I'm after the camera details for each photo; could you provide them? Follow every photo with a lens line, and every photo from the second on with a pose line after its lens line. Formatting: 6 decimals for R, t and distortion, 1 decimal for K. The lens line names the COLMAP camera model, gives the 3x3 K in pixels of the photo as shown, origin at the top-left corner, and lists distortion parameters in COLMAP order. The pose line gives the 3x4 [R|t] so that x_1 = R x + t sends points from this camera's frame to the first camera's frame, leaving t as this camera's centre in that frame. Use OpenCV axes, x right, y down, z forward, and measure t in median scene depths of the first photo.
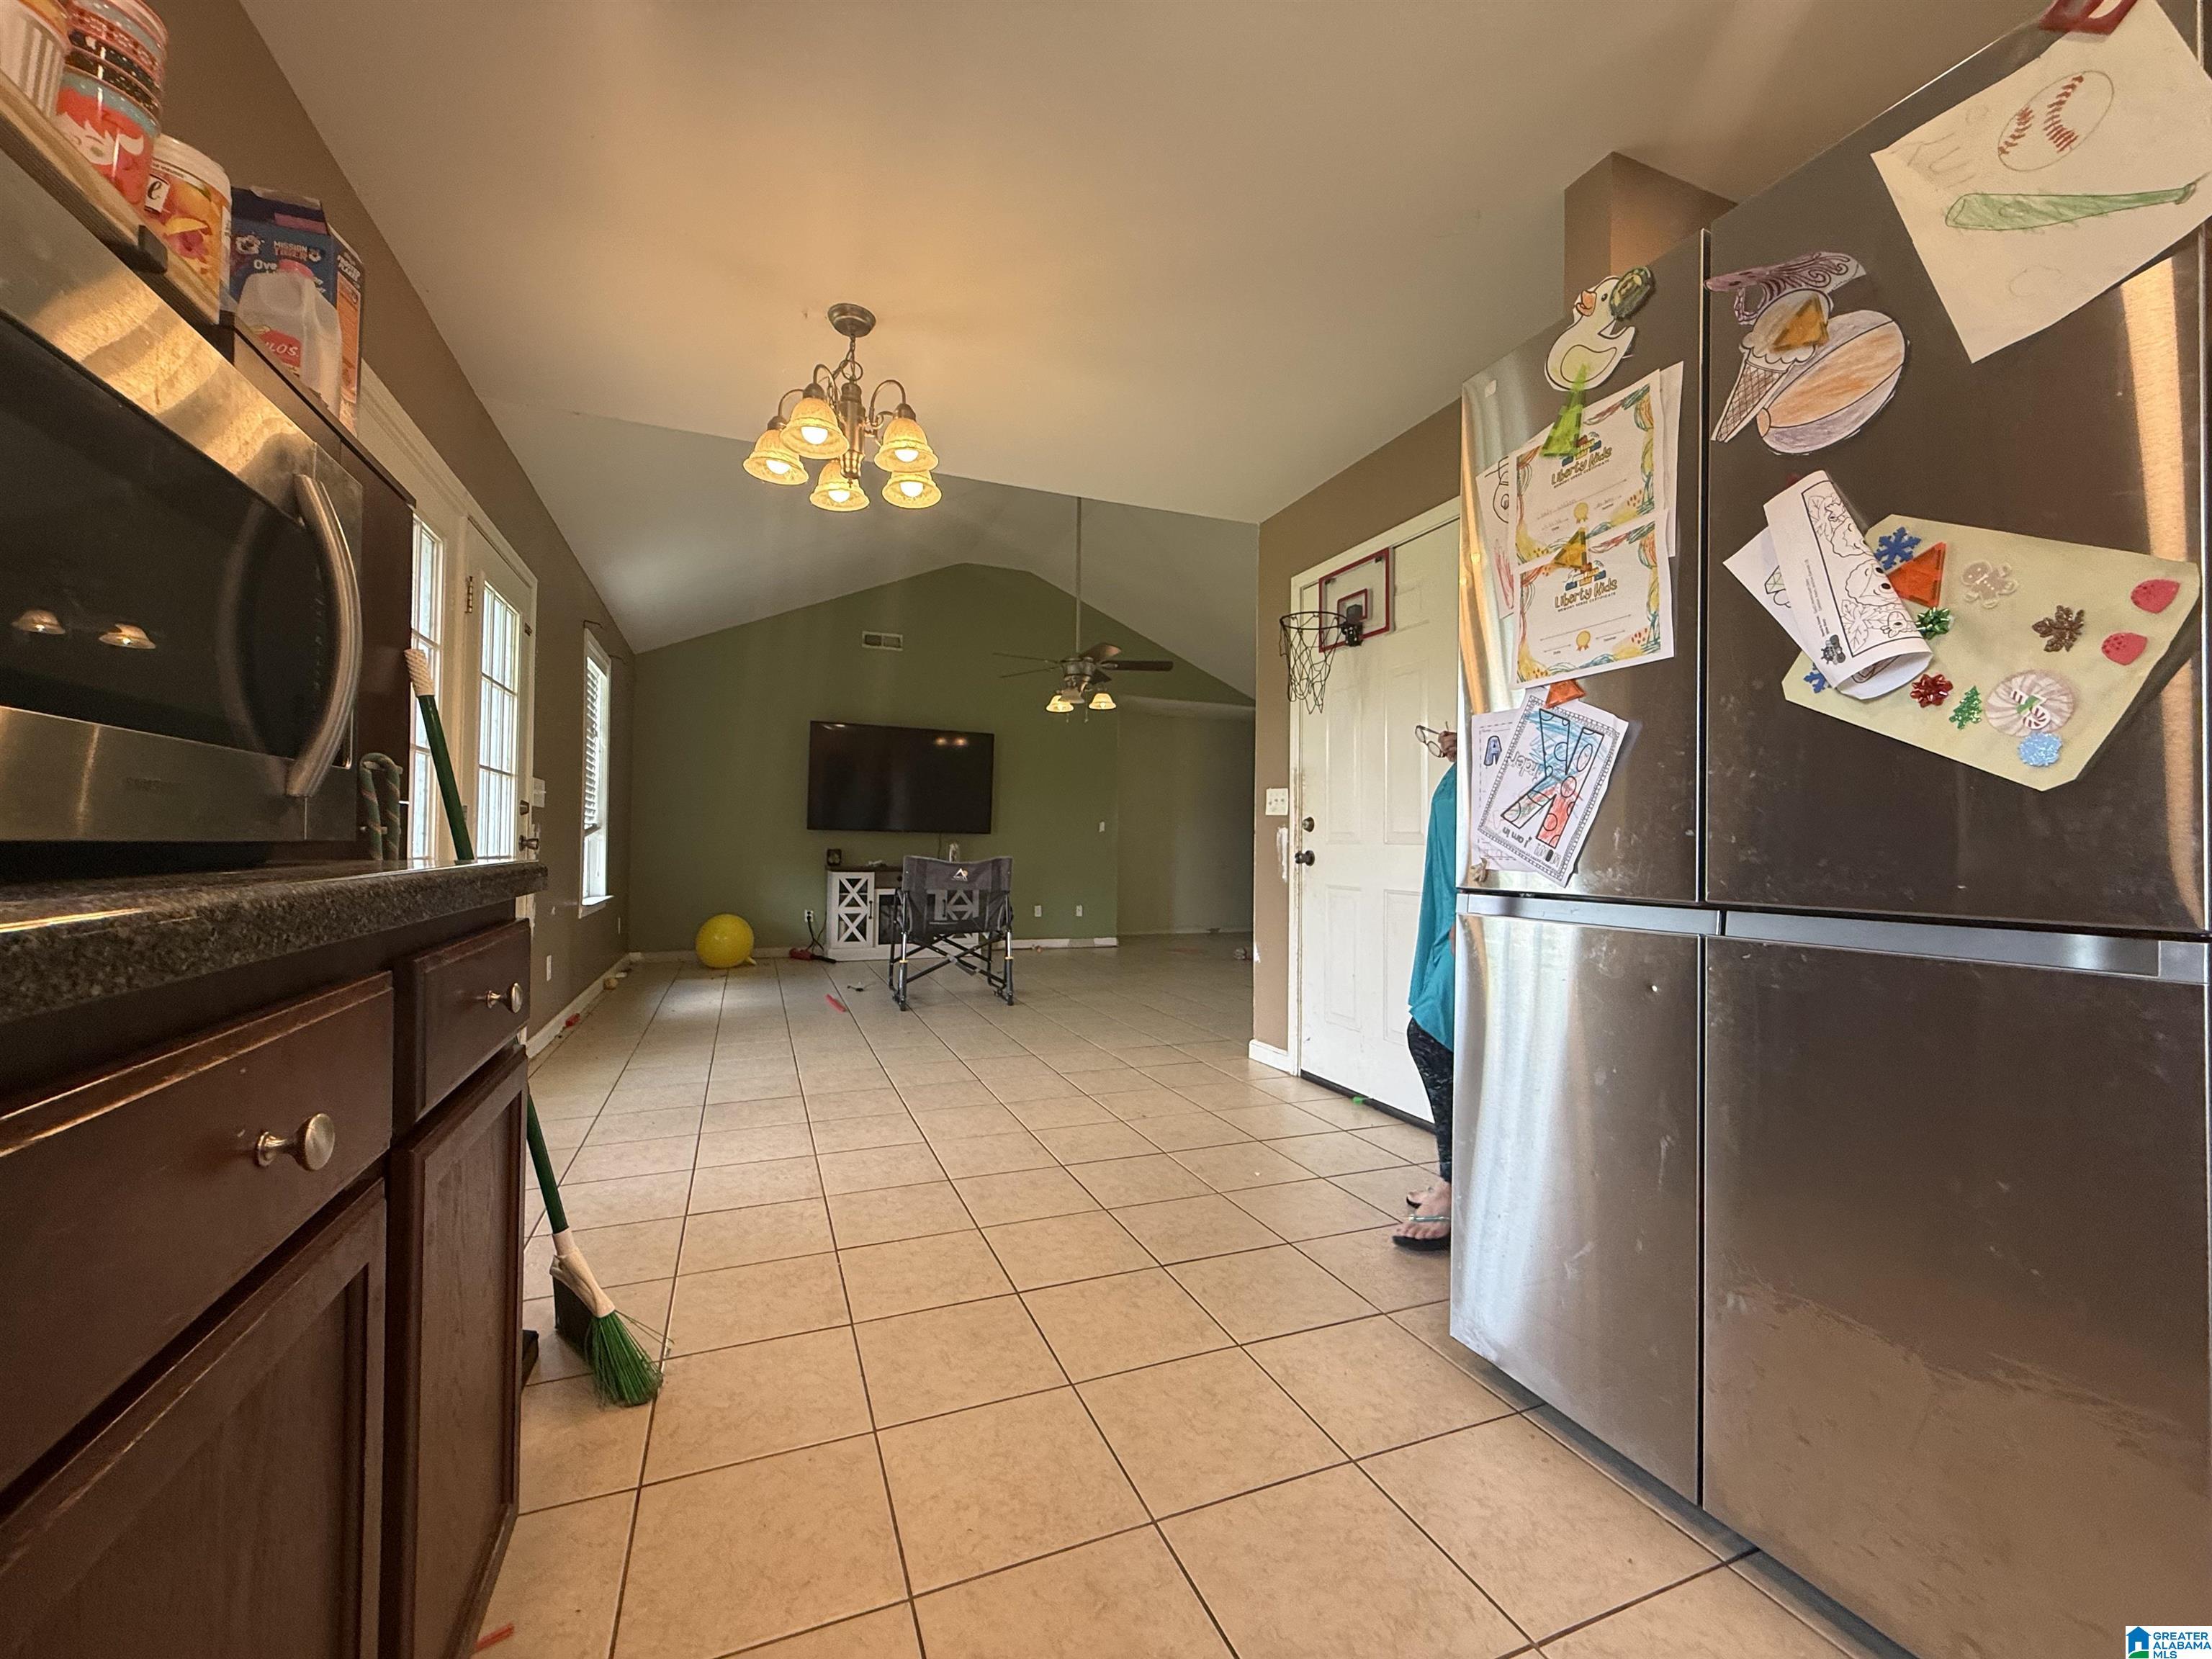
lens RADIAL K [[885.1, 0, 1106.3], [0, 885.1, 831.0], [0, 0, 1]] dist [-0.001571, 0.000094]
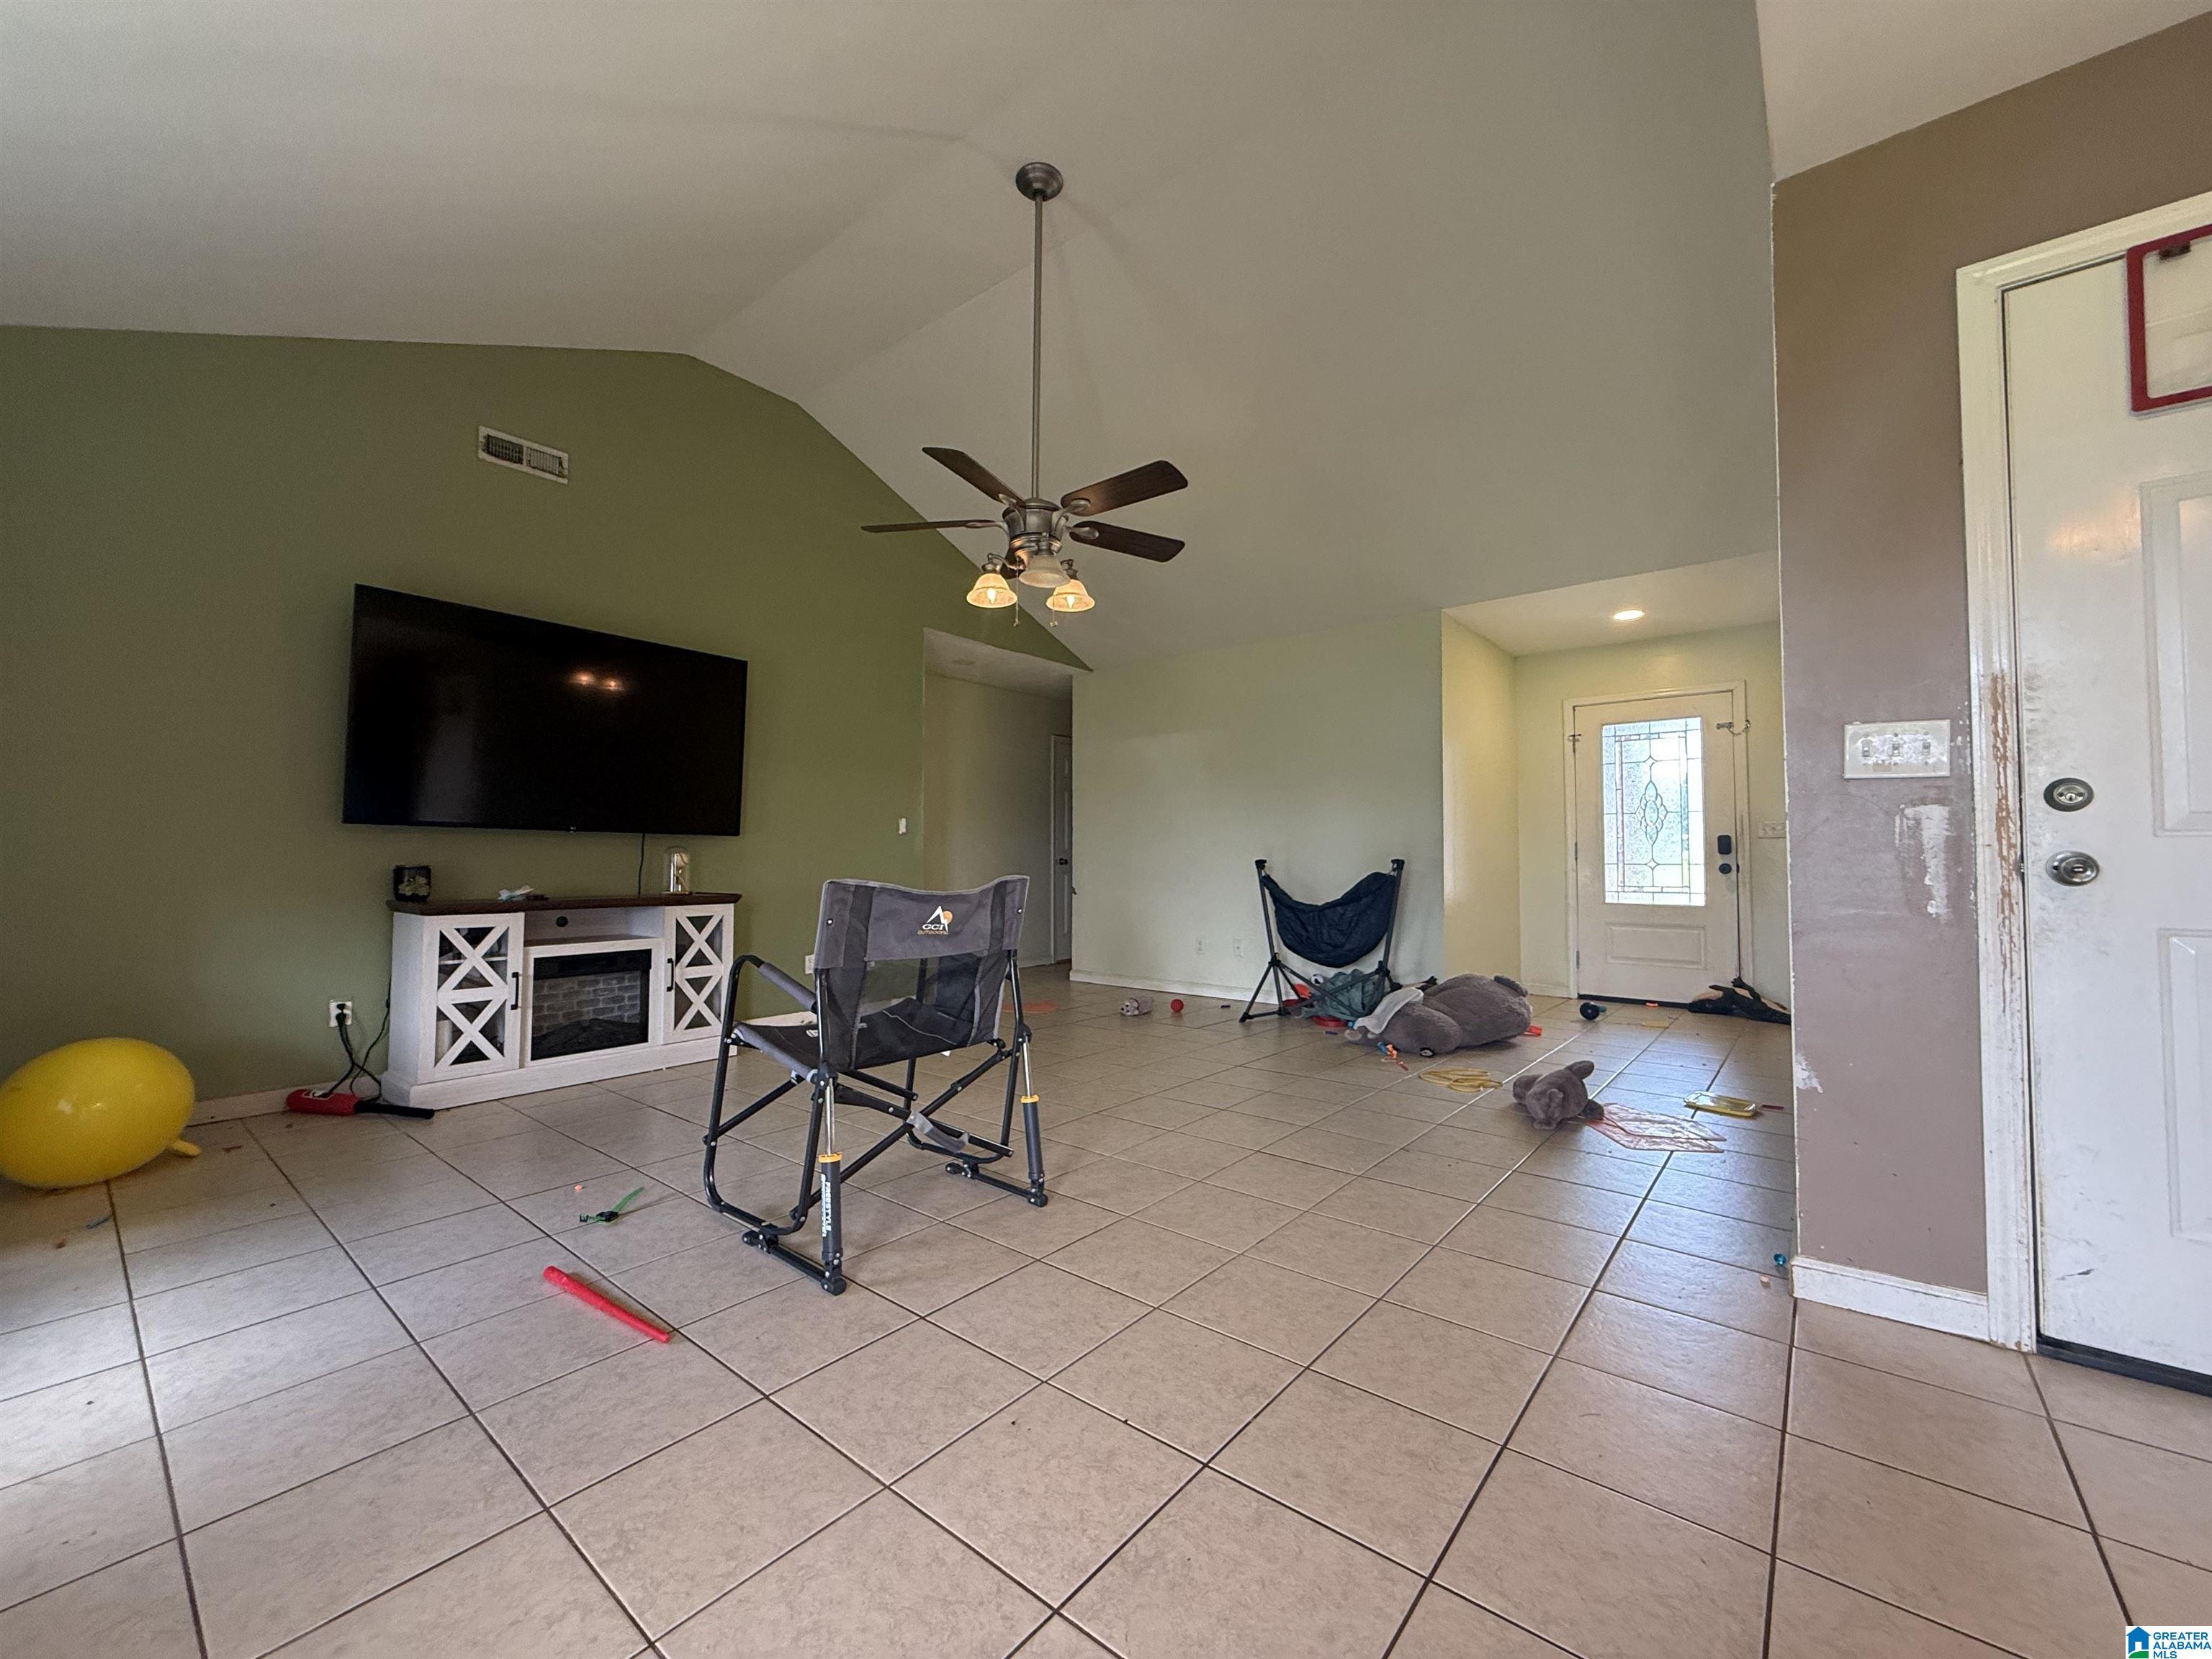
lens RADIAL K [[885.1, 0, 1104.1], [0, 885.1, 837.5], [0, 0, 1]] dist [-0.001571, 0.000094]
pose [[0.878812, 0.001425, 0.477166, -0.215918], [0.000720, 0.999990, -0.004313, 0.008162], [-0.477167, 0.004134, 0.878803, 0.427836]]
